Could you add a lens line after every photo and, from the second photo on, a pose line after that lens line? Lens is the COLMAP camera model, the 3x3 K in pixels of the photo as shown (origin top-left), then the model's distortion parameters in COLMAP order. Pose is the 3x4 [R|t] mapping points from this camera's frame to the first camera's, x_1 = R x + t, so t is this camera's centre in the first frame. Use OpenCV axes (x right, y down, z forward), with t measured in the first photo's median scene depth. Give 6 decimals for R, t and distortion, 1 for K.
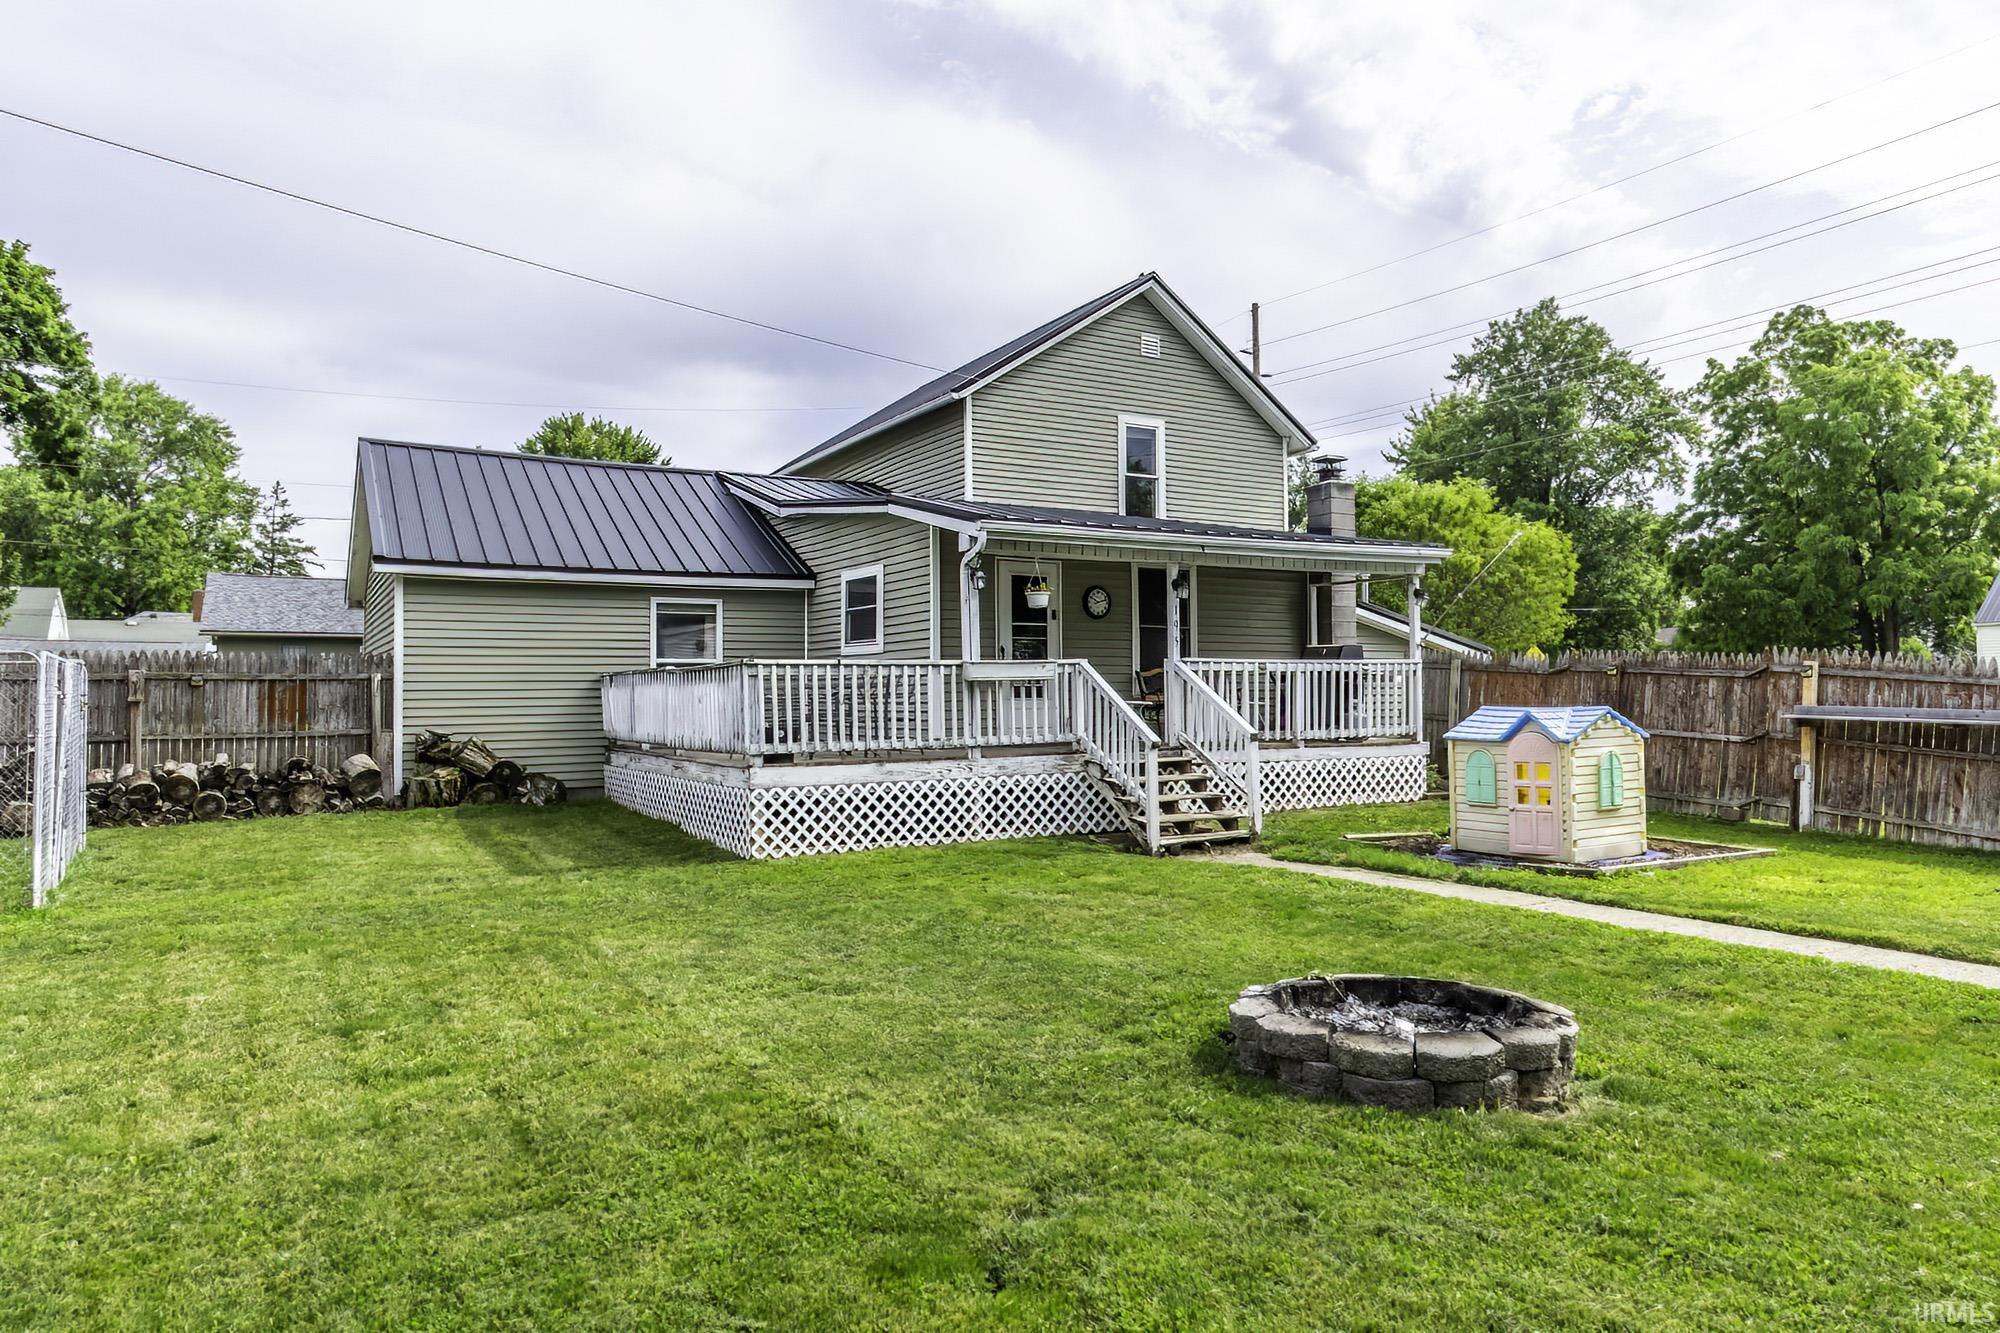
lens RADIAL K [[1239.1, 0, 1000.0], [0, 1239.1, 666.5], [0, 0, 1]] dist [-0.001256, 0.002678]
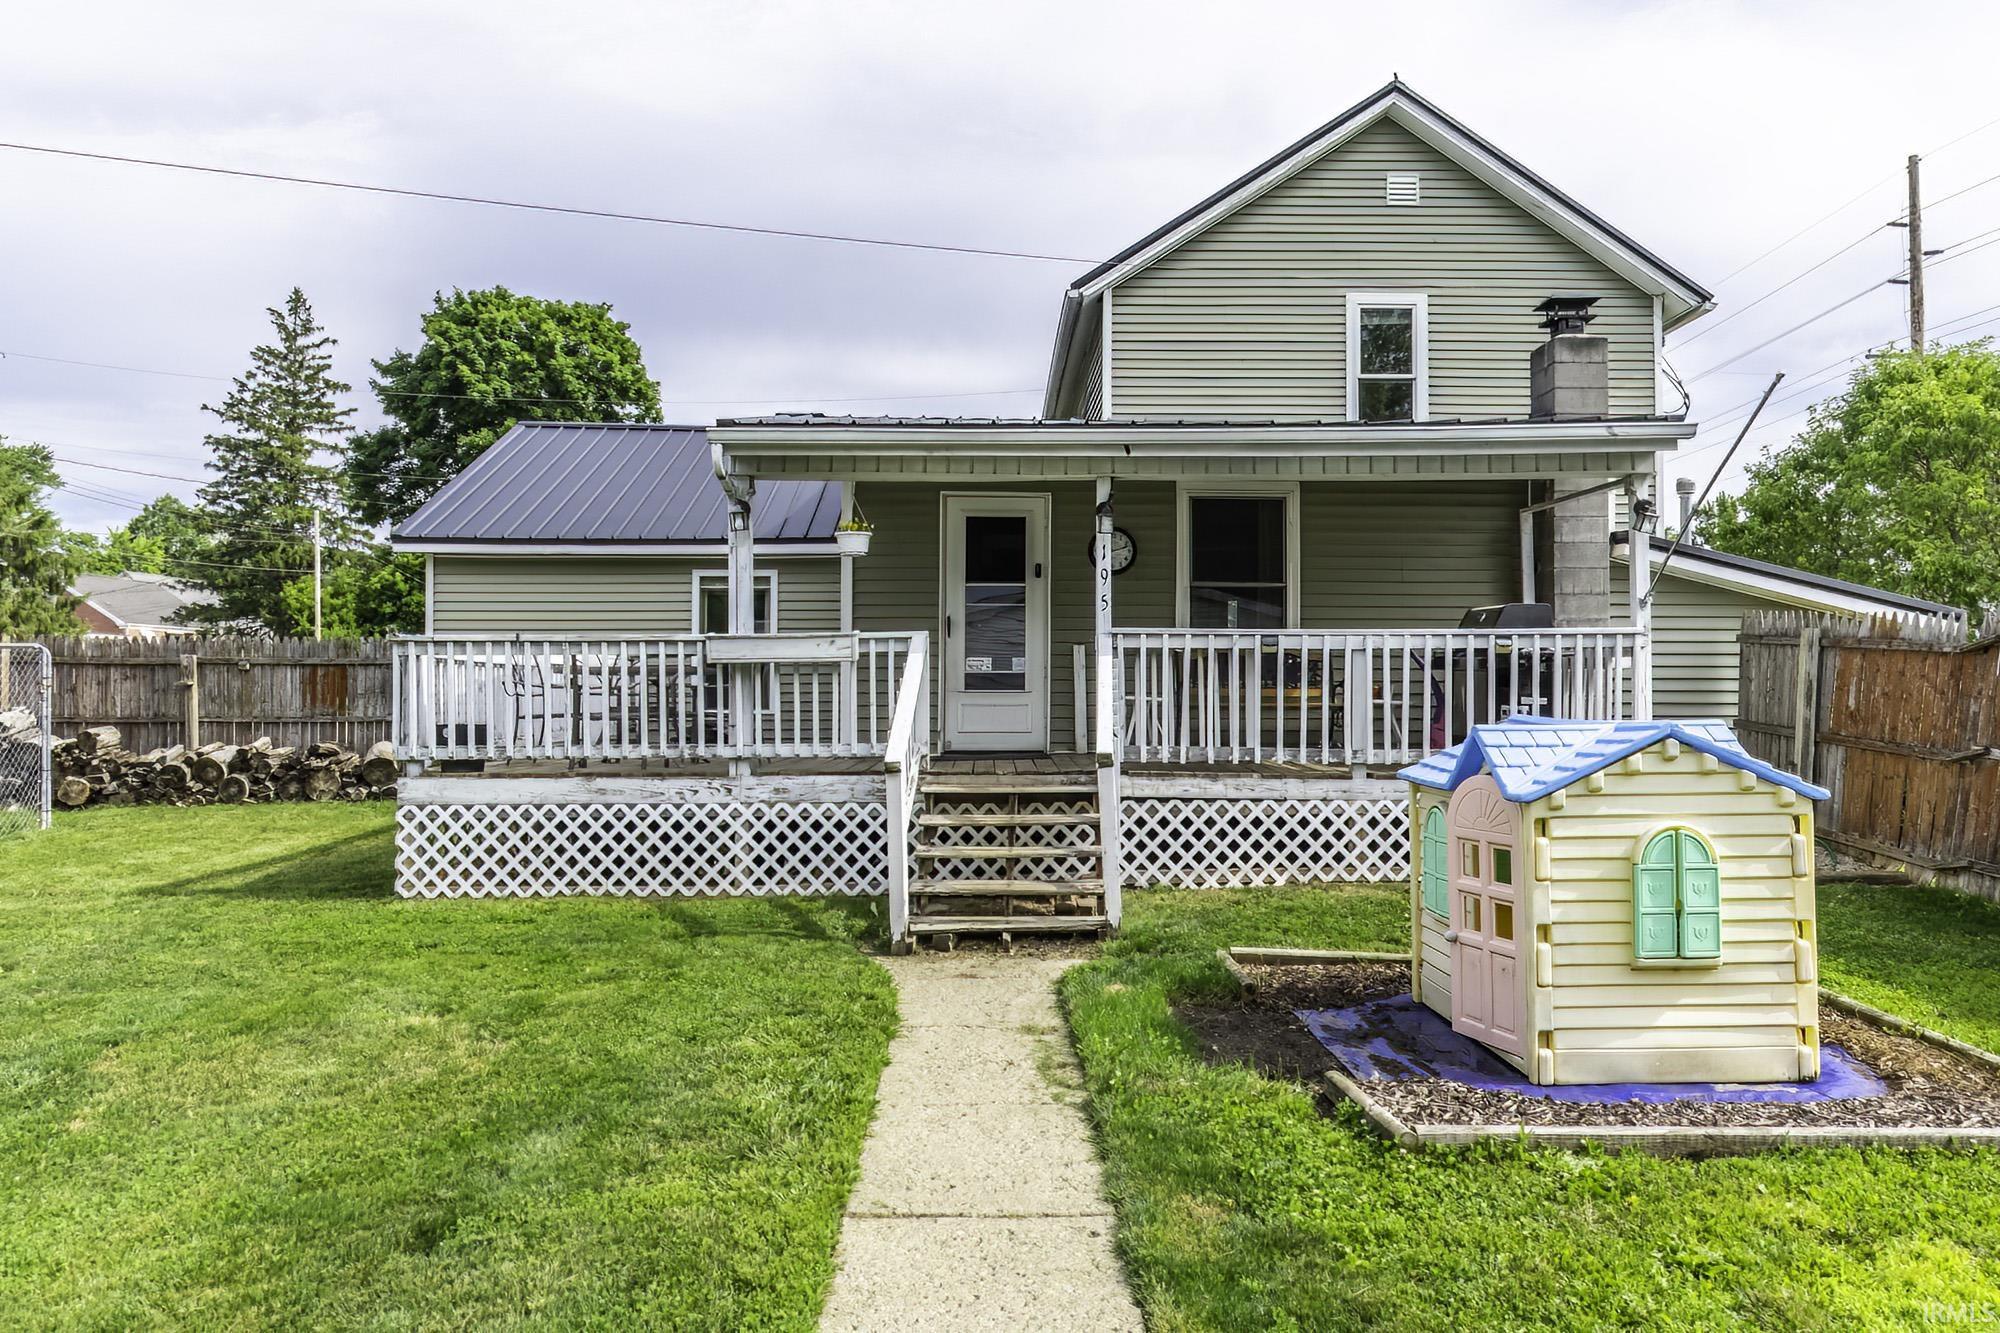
lens RADIAL K [[1239.1, 0, 1000.0], [0, 1239.1, 666.5], [0, 0, 1]] dist [-0.001256, 0.002678]
pose [[0.873256, 0.000320, -0.487261, 0.409270], [0.003007, 0.999977, 0.006045, 0.008732], [0.487252, -0.006744, 0.873235, 0.430338]]
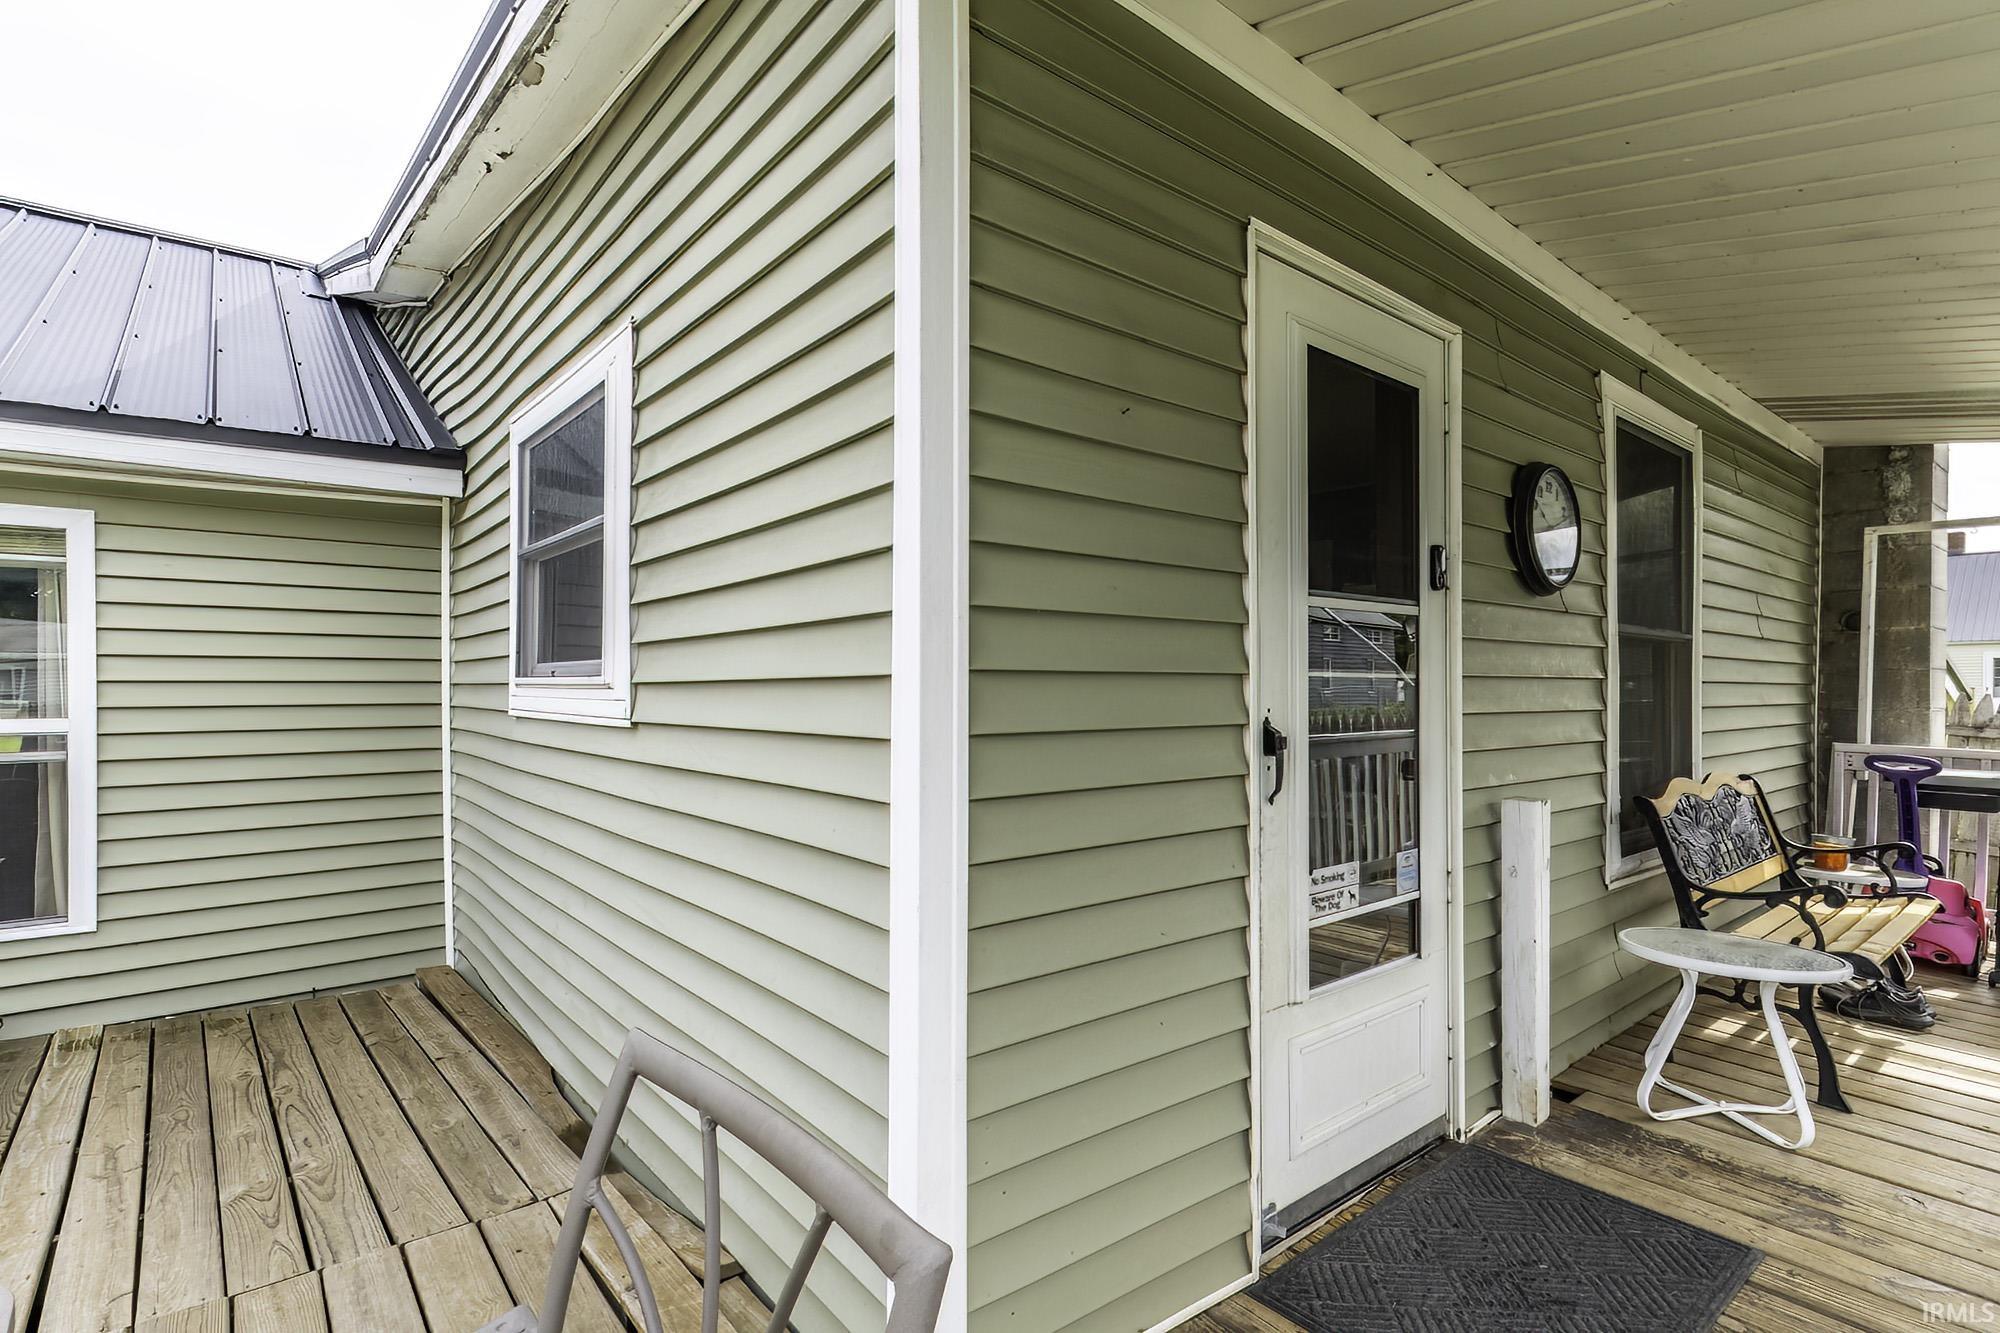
lens RADIAL K [[969.9, 0, 997.7], [0, 969.9, 695.0], [0, 0, 1]] dist [0.001875, 0.000414]
pose [[0.987526, 0.009295, 0.157179, -0.065921], [-0.013830, 0.999518, 0.027783, -0.026531], [-0.156845, -0.029611, 0.987179, 0.950428]]
